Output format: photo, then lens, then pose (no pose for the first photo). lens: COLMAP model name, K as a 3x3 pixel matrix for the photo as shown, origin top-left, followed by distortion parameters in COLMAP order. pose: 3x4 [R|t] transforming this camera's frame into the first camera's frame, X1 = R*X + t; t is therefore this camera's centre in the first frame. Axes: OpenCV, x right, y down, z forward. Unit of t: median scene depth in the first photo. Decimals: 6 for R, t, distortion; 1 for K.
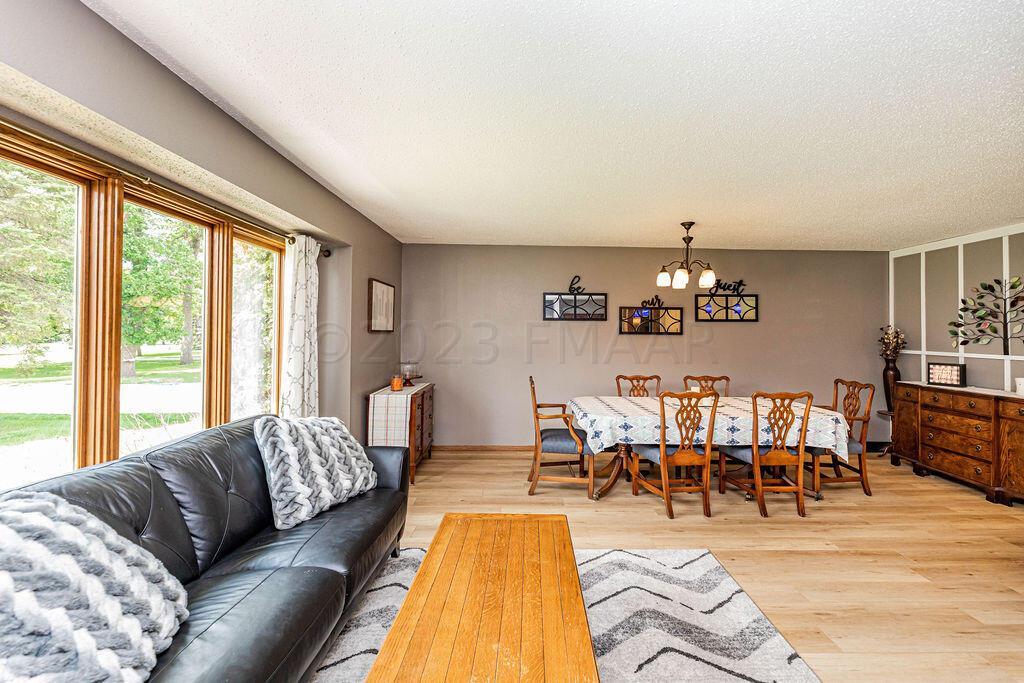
lens RADIAL K [[440.8, 0, 512.0], [0, 440.8, 341.5], [0, 0, 1]] dist [-0.000111, -0.000021]
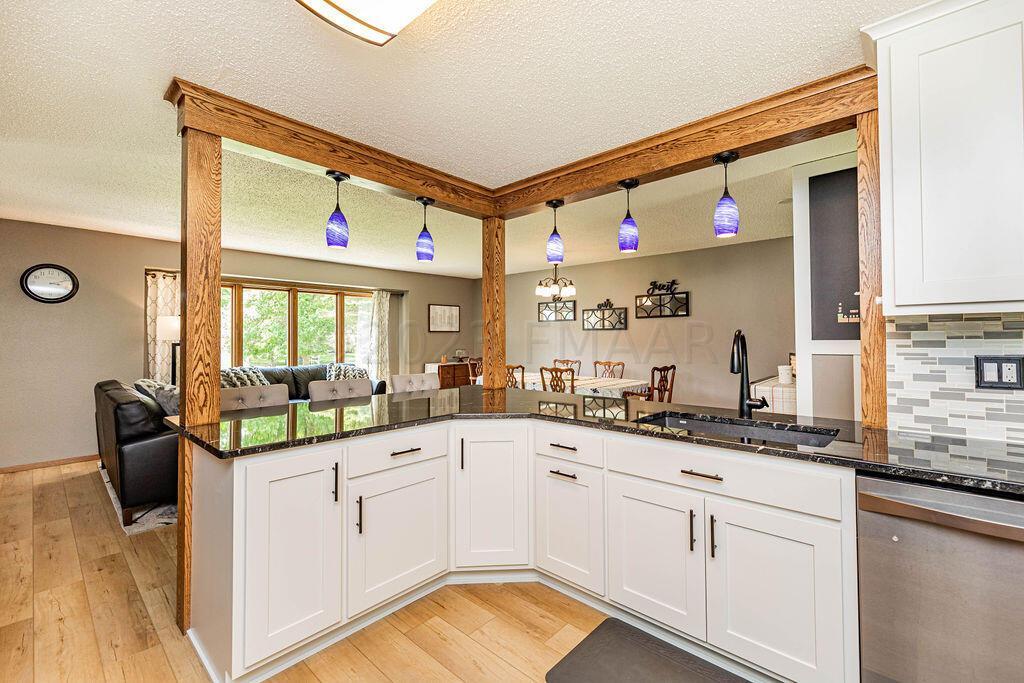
lens RADIAL K [[440.8, 0, 512.0], [0, 440.8, 341.5], [0, 0, 1]] dist [-0.000111, -0.000021]
pose [[0.721622, -0.004768, -0.692271, 1.018175], [0.005135, 0.999986, -0.001535, 0.019427], [0.692268, -0.002447, 0.721636, -0.114932]]
